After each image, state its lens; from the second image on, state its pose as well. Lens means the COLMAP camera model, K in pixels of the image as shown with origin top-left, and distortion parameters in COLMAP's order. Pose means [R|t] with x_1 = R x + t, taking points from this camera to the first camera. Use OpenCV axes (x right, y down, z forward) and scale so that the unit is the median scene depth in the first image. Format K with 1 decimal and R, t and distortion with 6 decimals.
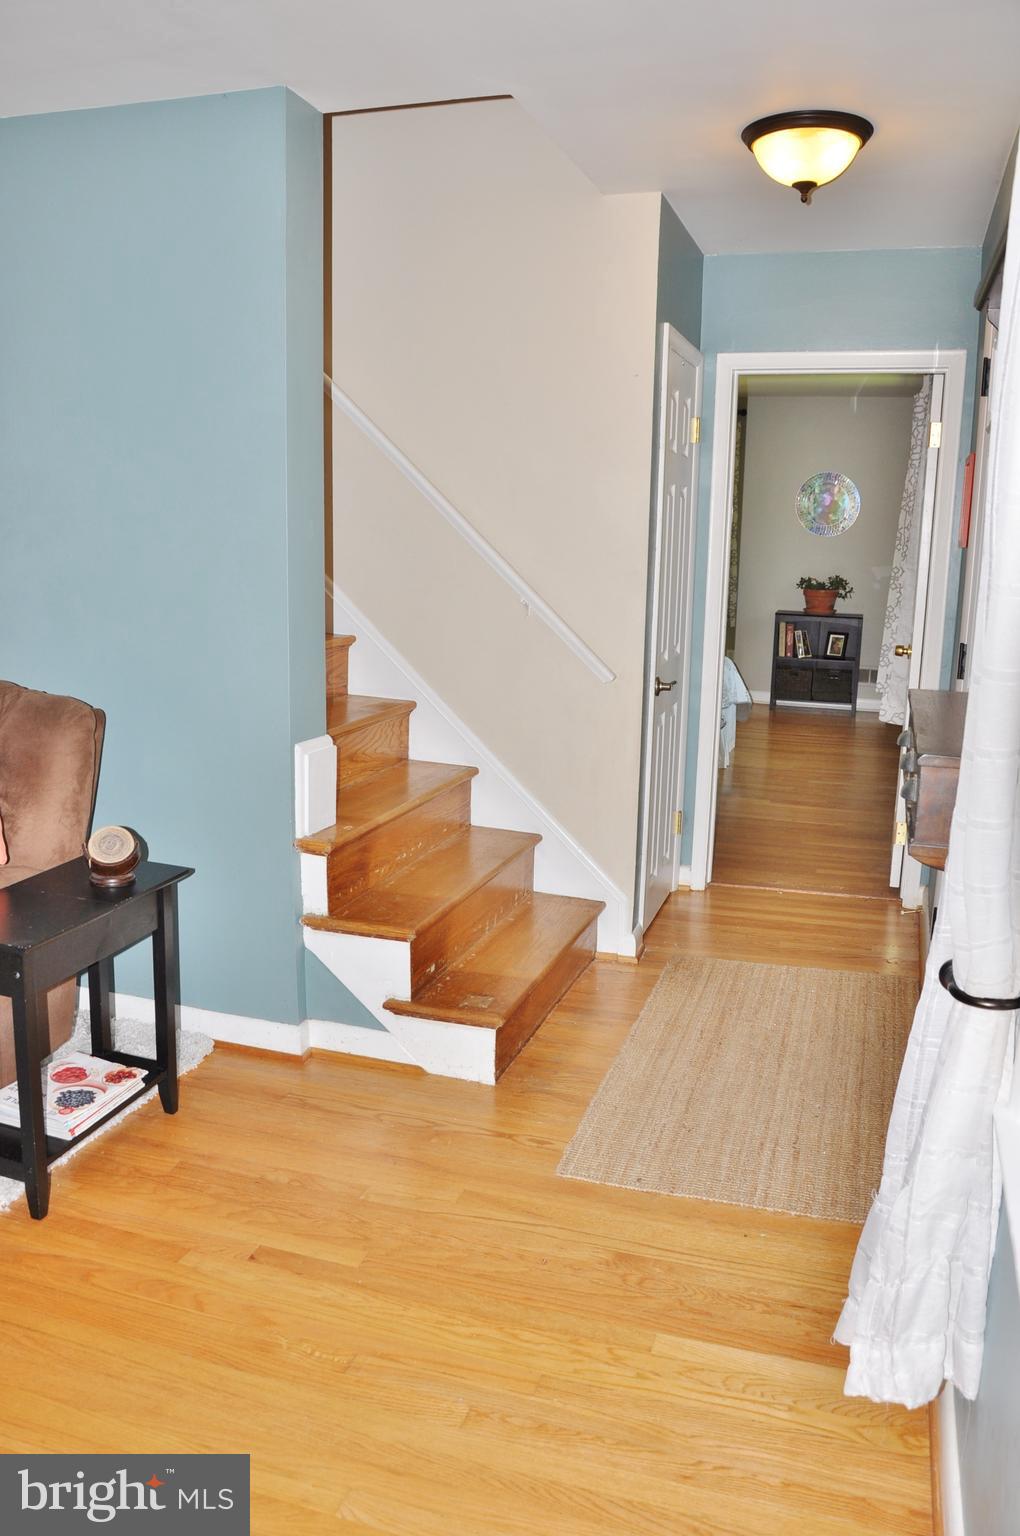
lens RADIAL K [[1206.3, 0, 518.9], [0, 1206.3, 785.5], [0, 0, 1]] dist [-0.157776, 0.129484]
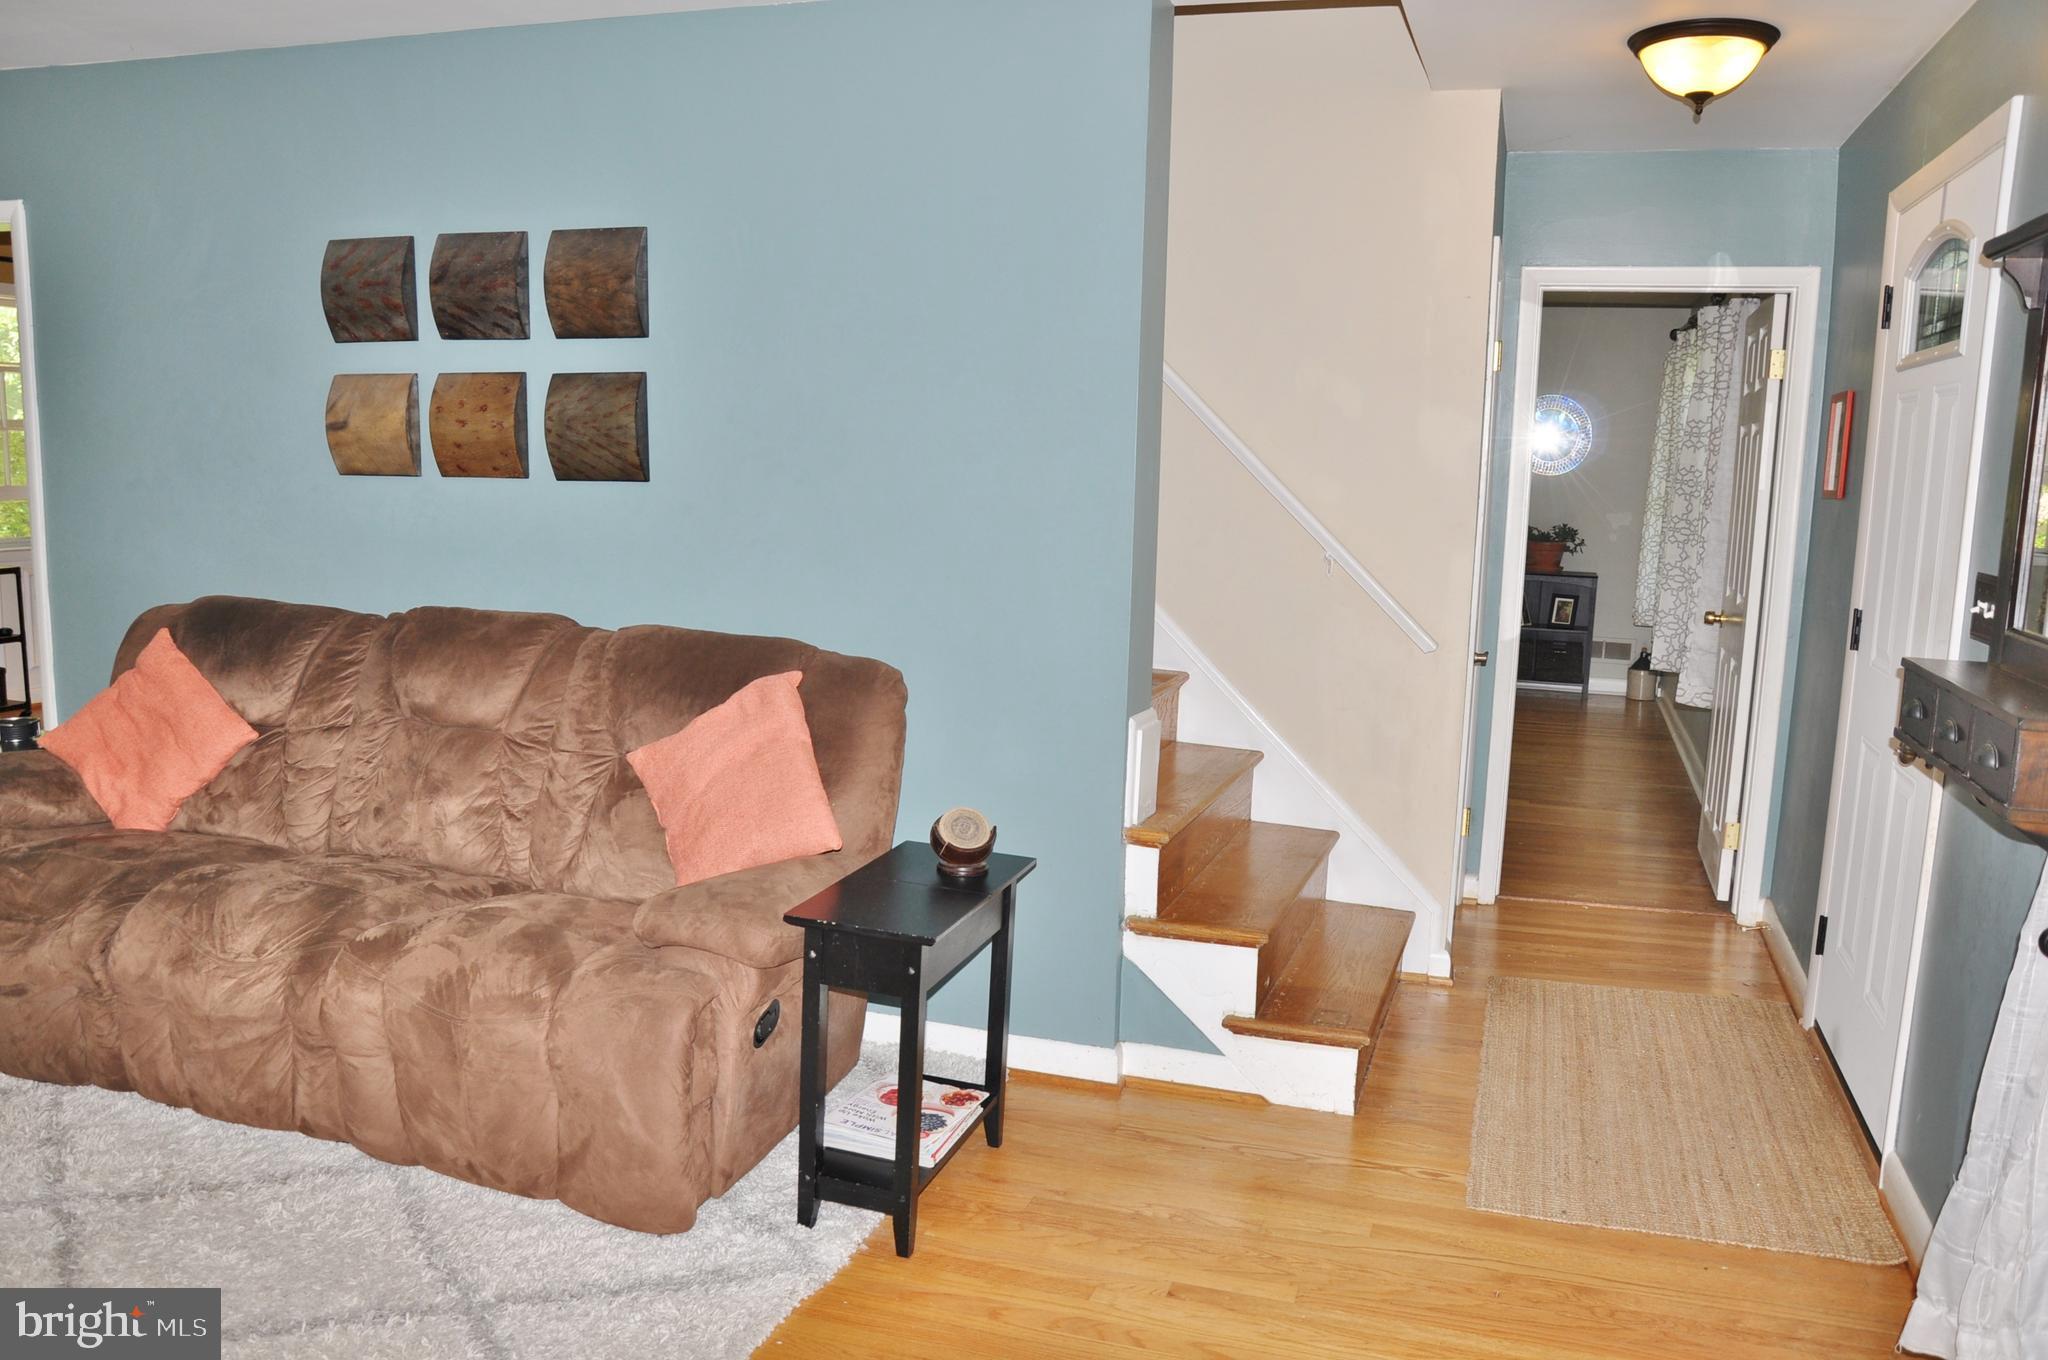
lens RADIAL K [[1608.3, 0, 1023.5], [0, 1608.3, 691.4], [0, 0, 1]] dist [-0.157776, 0.129484]
pose [[0.999937, 0.009700, -0.005684, -0.249779], [-0.010045, 0.997880, -0.064300, 0.021477], [0.005049, 0.064353, 0.997914, -0.153819]]
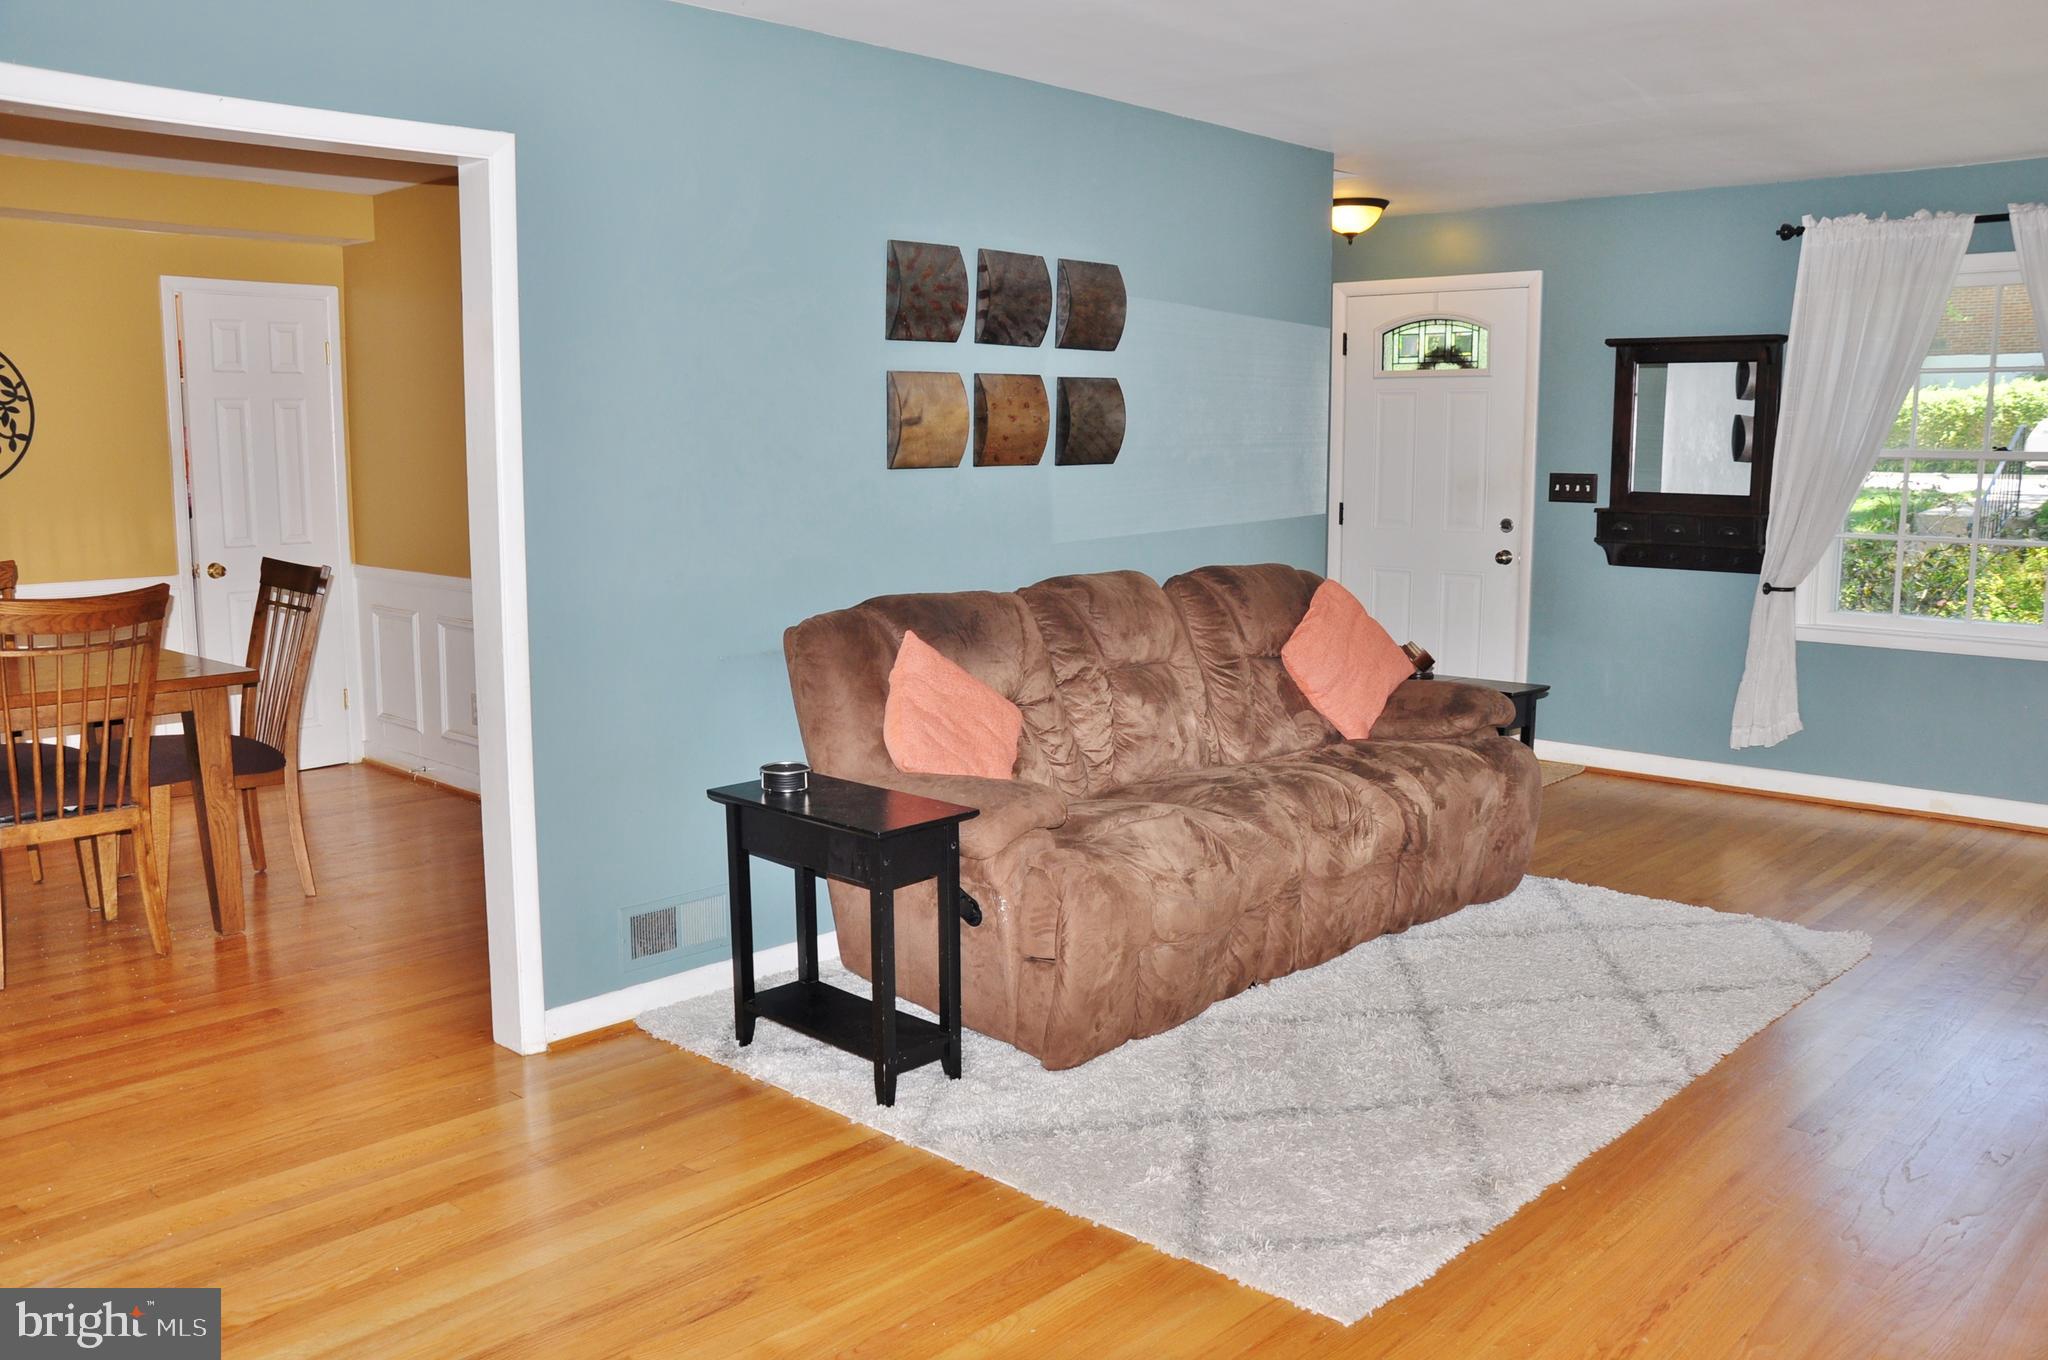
lens RADIAL K [[1691.1, 0, 1024.0], [0, 1691.1, 680.0], [0, 0, 1]] dist [-0.150459, 0.165954]
pose [[0.425481, -0.149029, 0.892612, -2.098281], [0.197377, 0.977883, 0.069183, -0.139250], [-0.883181, 0.146745, 0.445486, 0.424928]]
